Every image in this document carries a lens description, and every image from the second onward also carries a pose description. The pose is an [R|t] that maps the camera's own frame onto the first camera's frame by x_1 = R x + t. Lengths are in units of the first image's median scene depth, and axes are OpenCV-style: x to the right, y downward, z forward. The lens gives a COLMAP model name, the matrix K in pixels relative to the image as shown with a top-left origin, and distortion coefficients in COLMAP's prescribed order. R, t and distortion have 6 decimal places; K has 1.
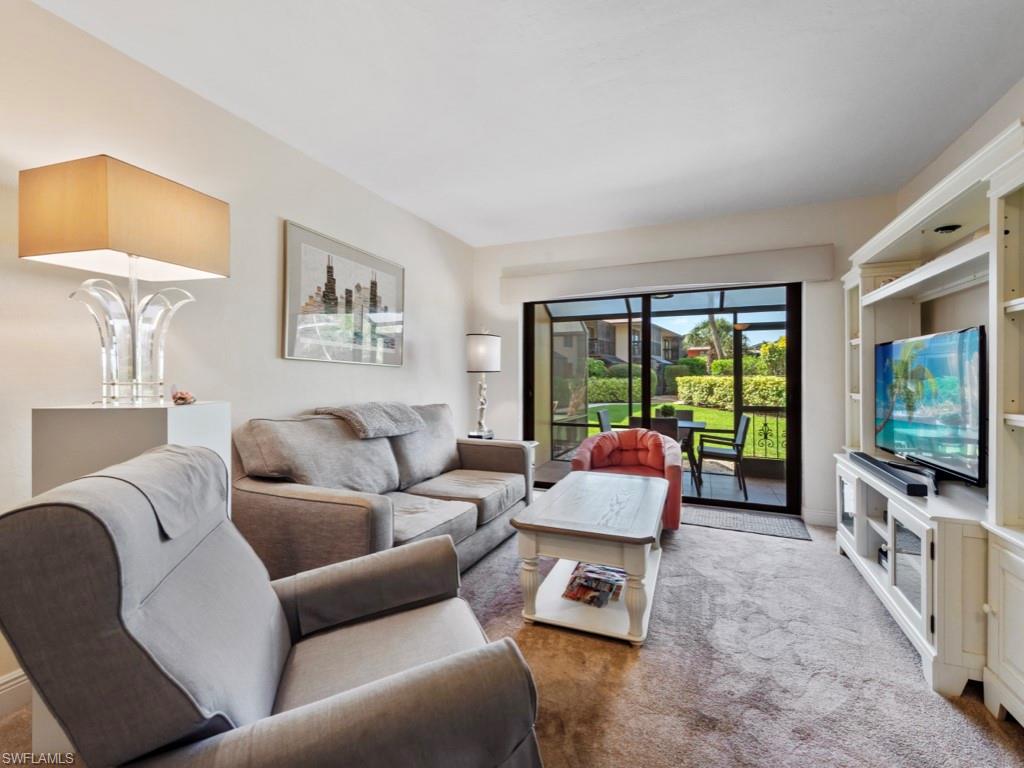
lens RADIAL K [[450.0, 0, 520.1], [0, 450.0, 377.0], [0, 0, 1]] dist [0.001415, 0.000476]
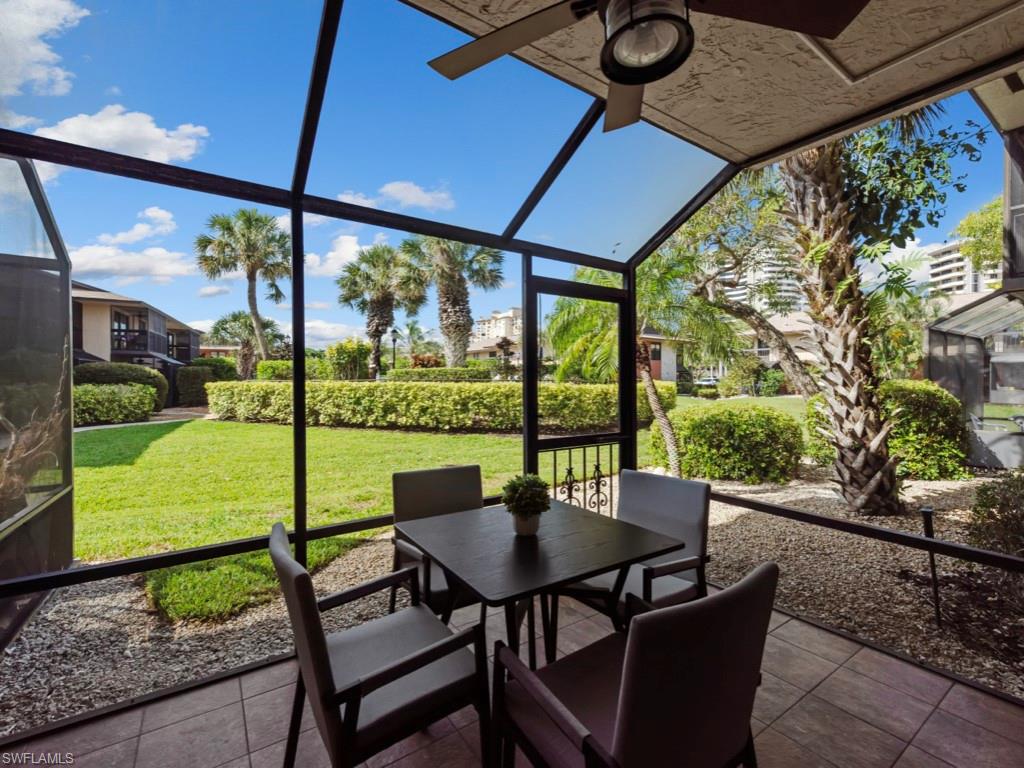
lens RADIAL K [[450.0, 0, 513.9], [0, 450.0, 383.8], [0, 0, 1]] dist [0.001415, 0.000476]
pose [[0.541253, -0.004041, 0.840850, 0.053680], [0.002335, 0.999992, 0.003303, 0.005816], [-0.840857, 0.000175, 0.541258, 1.162024]]
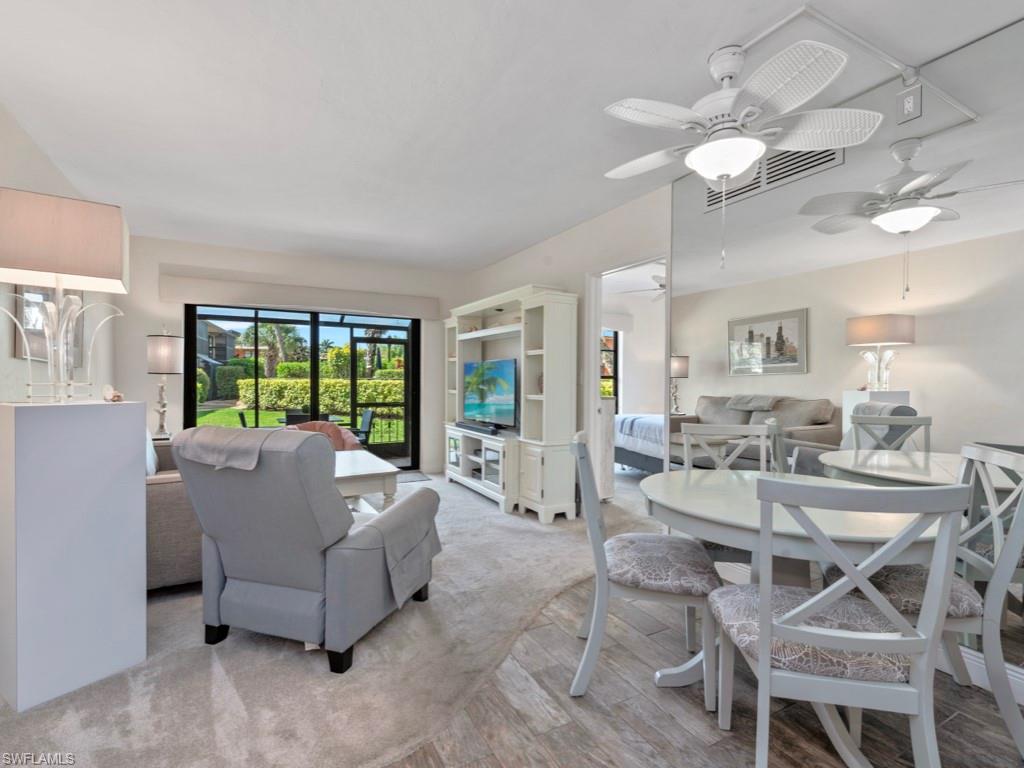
lens RADIAL K [[479.5, 0, 519.6], [0, 479.5, 391.7], [0, 0, 1]] dist [-0.000772, -0.000133]
pose [[0.606499, -0.015900, 0.794926, -0.457479], [-0.003915, 0.999728, 0.022983, 0.000609], [-0.795075, -0.017051, 0.606271, -0.256878]]
